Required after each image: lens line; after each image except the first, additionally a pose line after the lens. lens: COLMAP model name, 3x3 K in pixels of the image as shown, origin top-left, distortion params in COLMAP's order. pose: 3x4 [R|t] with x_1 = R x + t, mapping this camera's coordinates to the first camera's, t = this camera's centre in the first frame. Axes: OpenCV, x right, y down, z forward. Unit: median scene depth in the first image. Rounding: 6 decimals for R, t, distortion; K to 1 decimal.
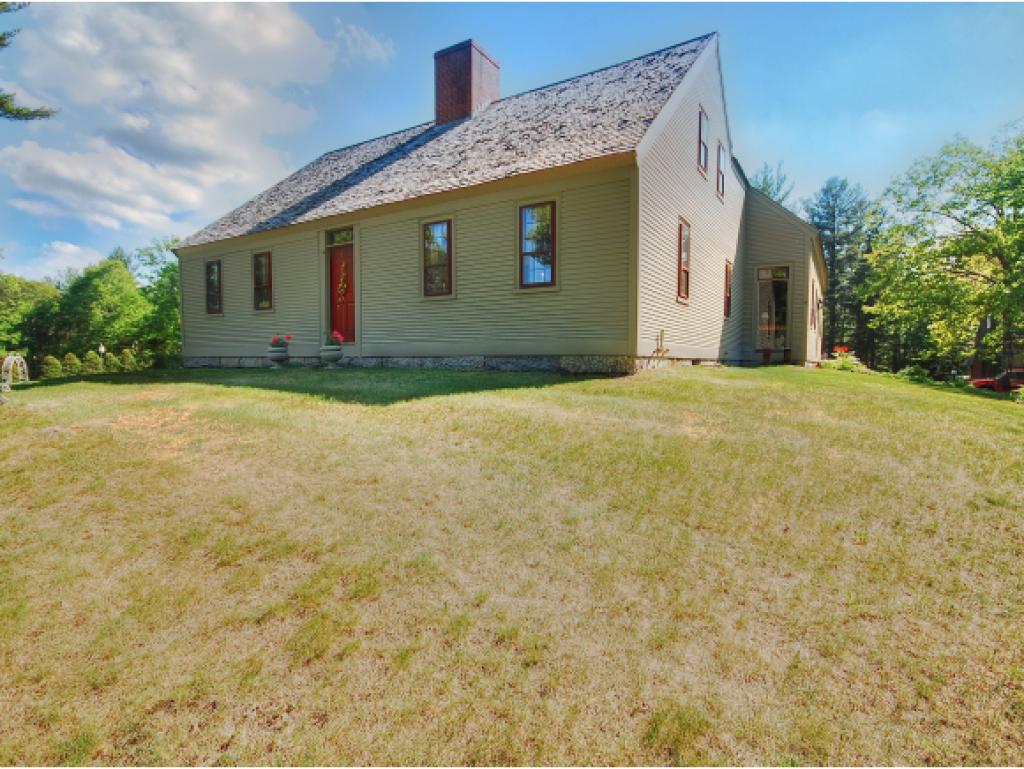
lens RADIAL K [[510.8, 0, 512.0], [0, 510.8, 384.5], [0, 0, 1]] dist [0.000024, -0.000006]
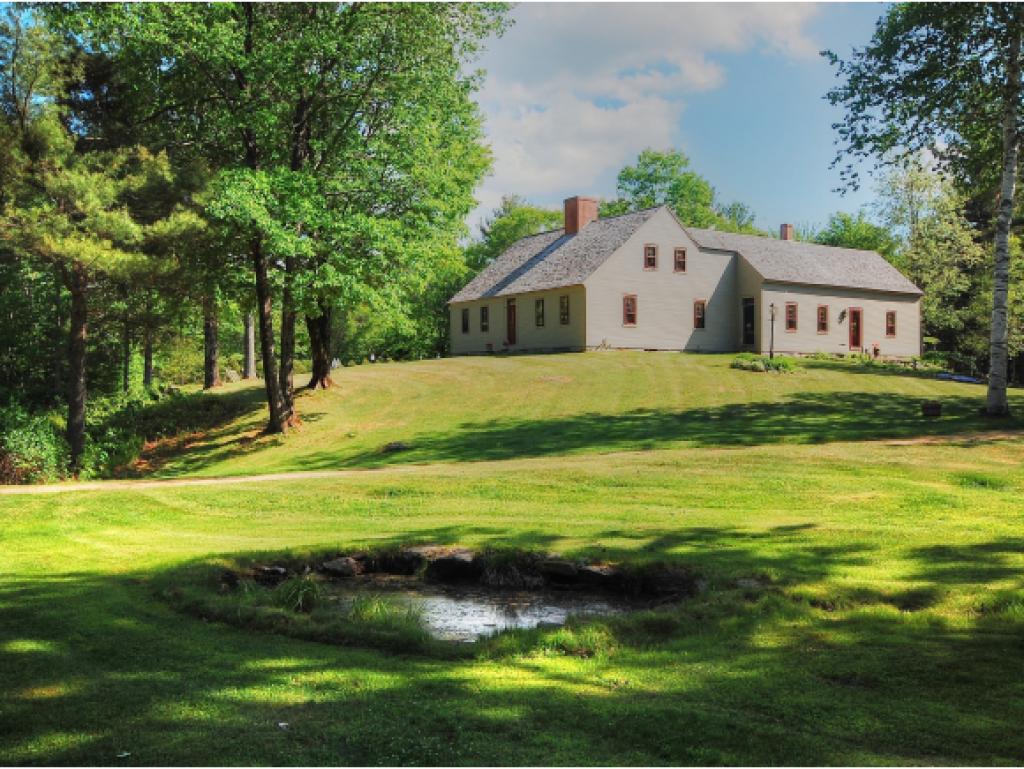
lens RADIAL K [[920.0, 0, 512.0], [0, 920.0, 384.5], [0, 0, 1]] dist [-0.000026, -0.000034]
pose [[0.900553, -0.001023, -0.434745, 1.533452], [-0.018840, 0.998966, -0.041377, 0.283226], [0.434337, 0.045453, 0.899603, -2.865605]]
